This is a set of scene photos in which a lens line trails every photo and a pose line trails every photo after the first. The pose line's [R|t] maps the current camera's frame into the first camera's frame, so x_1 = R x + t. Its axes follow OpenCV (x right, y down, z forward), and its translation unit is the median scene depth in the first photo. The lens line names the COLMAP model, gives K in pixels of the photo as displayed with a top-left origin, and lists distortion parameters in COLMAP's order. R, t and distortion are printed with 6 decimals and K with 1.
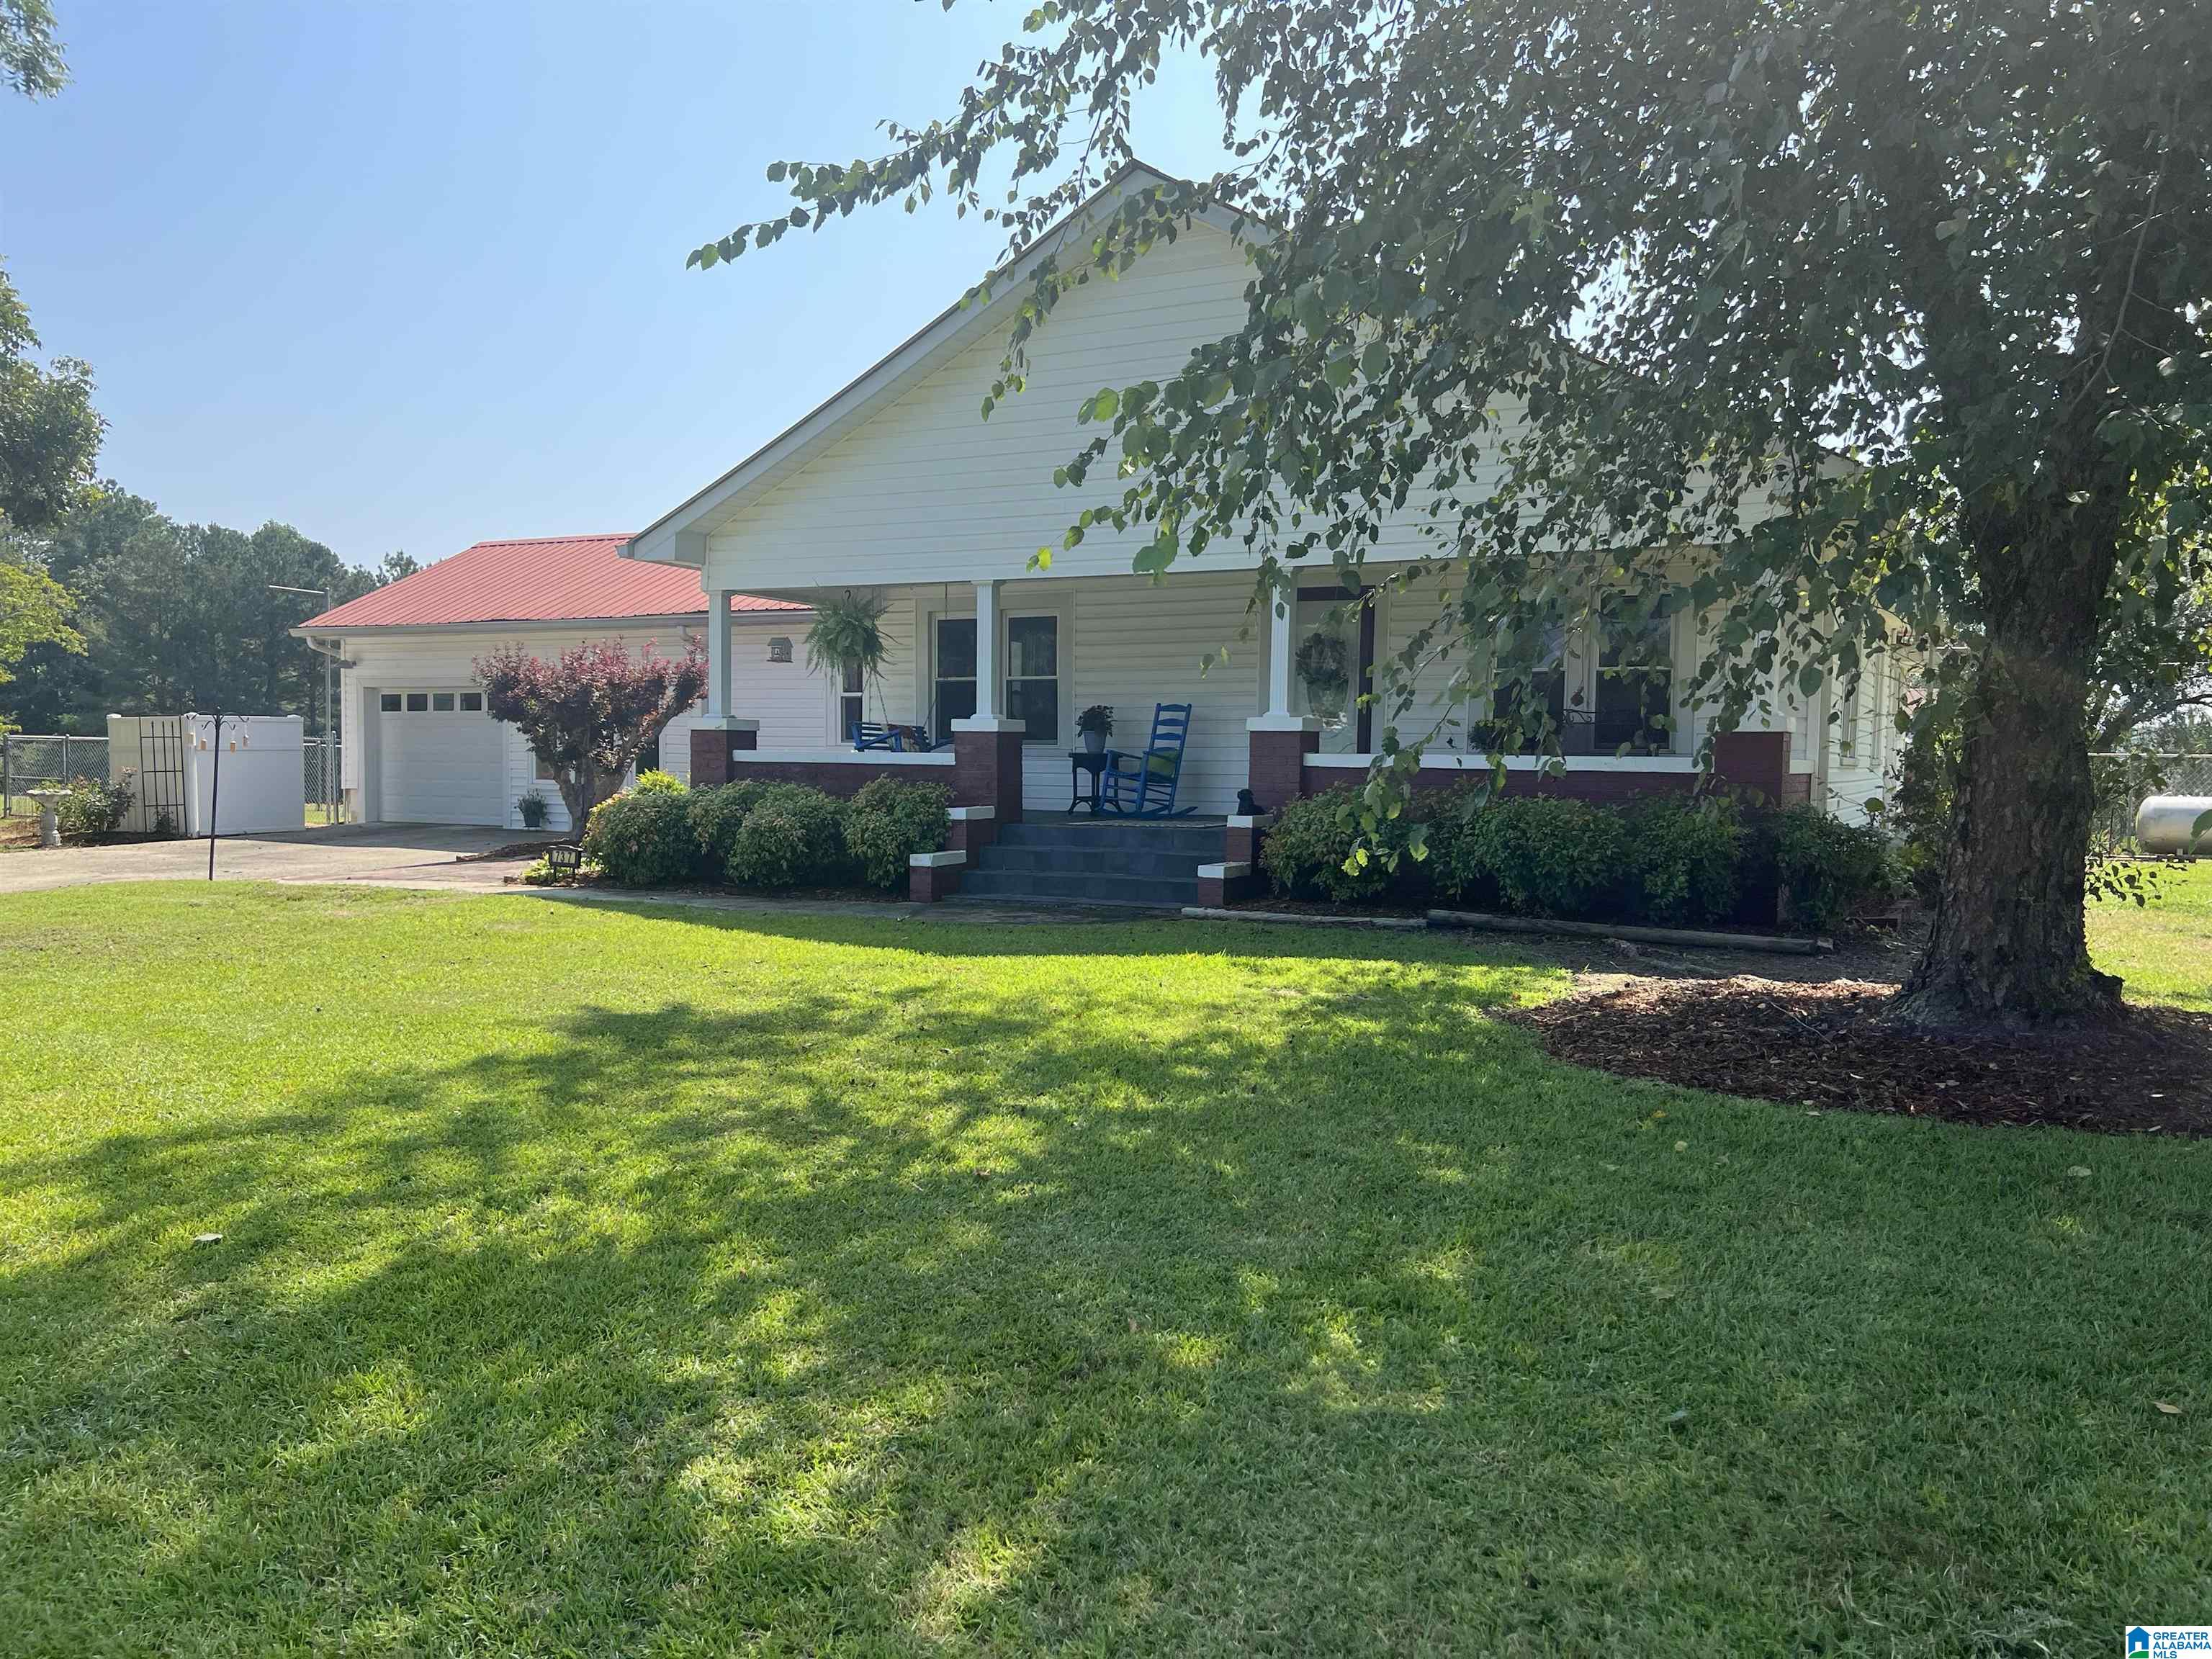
lens RADIAL K [[1673.7, 0, 1118.3], [0, 1673.7, 815.6], [0, 0, 1]] dist [0.046623, -0.061213]
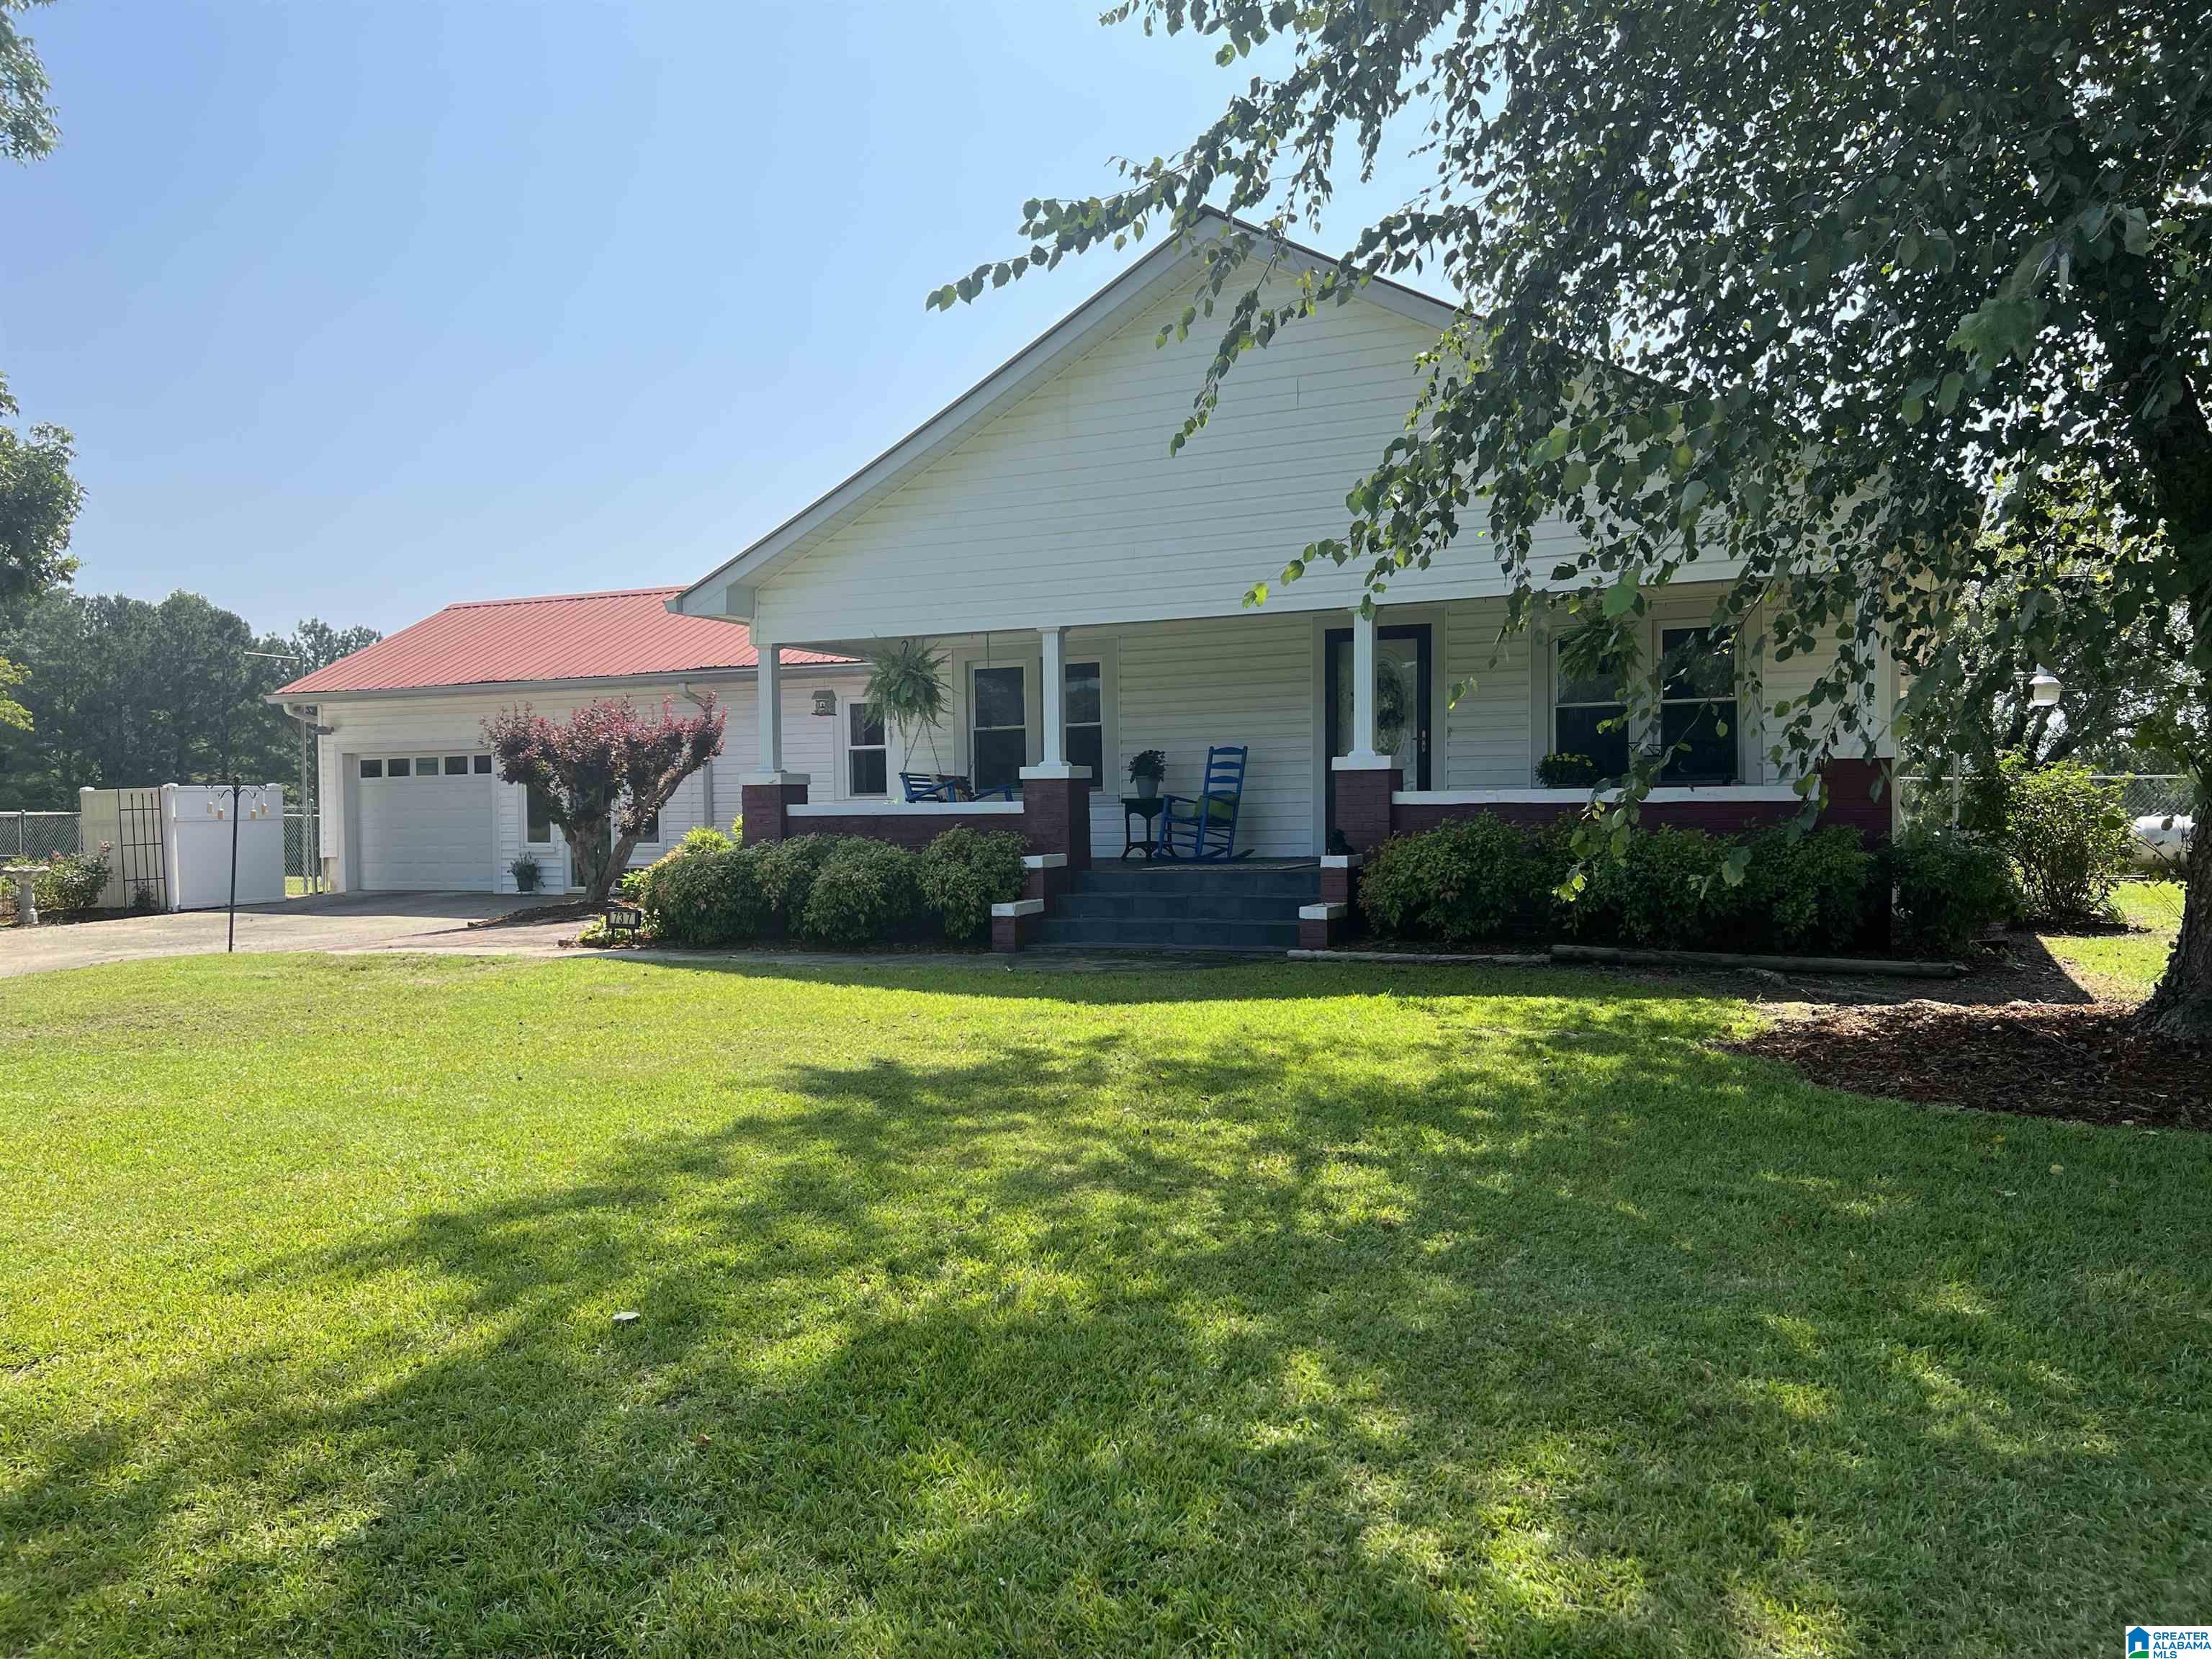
lens RADIAL K [[1673.7, 0, 1091.6], [0, 1673.7, 816.9], [0, 0, 1]] dist [0.046623, -0.061213]
pose [[0.999009, -0.026541, 0.035738, -0.130987], [0.027564, 0.999215, -0.028455, 0.001571], [-0.034955, 0.029412, 0.998956, 0.015759]]
